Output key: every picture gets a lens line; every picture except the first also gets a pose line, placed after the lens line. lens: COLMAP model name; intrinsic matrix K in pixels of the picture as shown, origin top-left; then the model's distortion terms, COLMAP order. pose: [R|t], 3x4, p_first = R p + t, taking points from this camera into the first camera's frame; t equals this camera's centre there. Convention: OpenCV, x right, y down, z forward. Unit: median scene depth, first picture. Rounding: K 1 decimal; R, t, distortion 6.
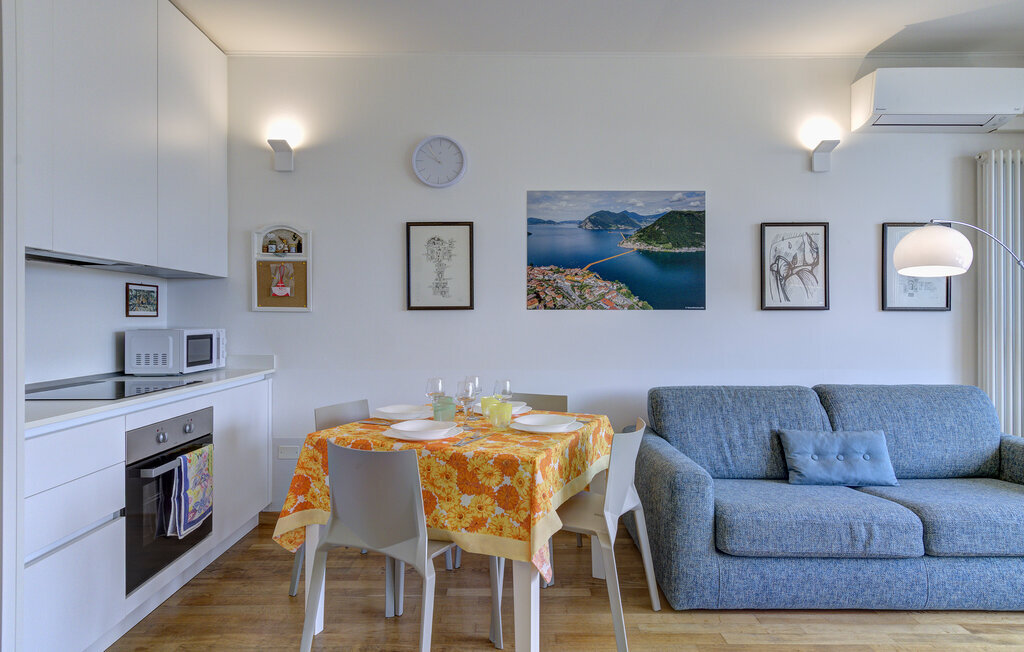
lens RADIAL K [[590.1, 0, 510.4], [0, 590.1, 320.0], [0, 0, 1]] dist [0.009420, -0.000184]
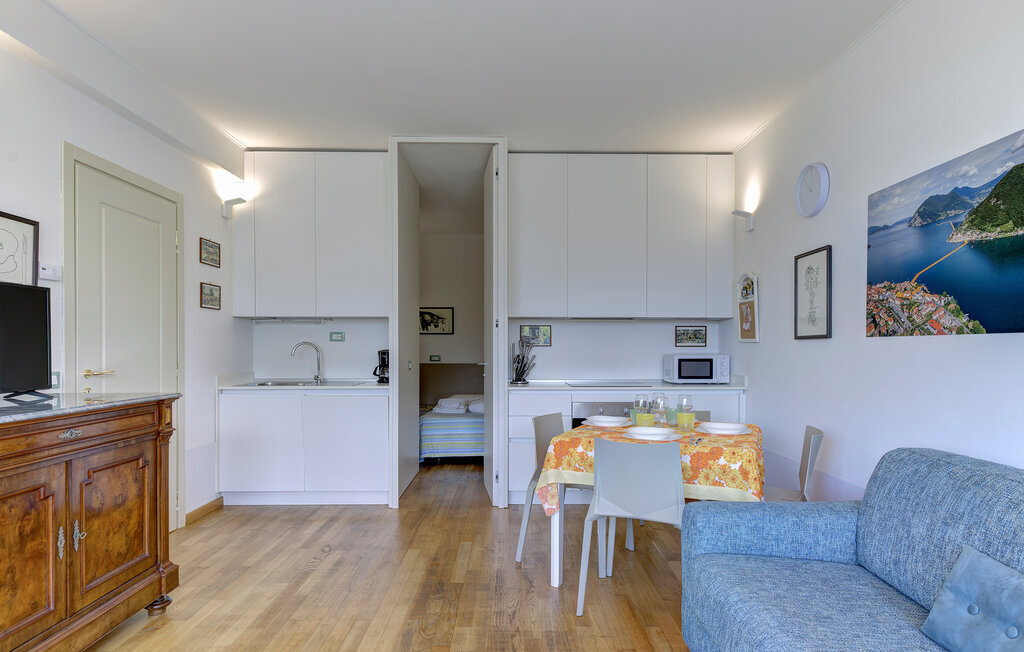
lens RADIAL K [[590.1, 0, 515.8], [0, 590.1, 351.7], [0, 0, 1]] dist [0.009420, -0.000184]
pose [[-0.002258, 0.006825, -0.999974, 0.875875], [0.003125, 0.999972, 0.006818, -0.003857], [0.999993, -0.003109, -0.002279, 0.499803]]
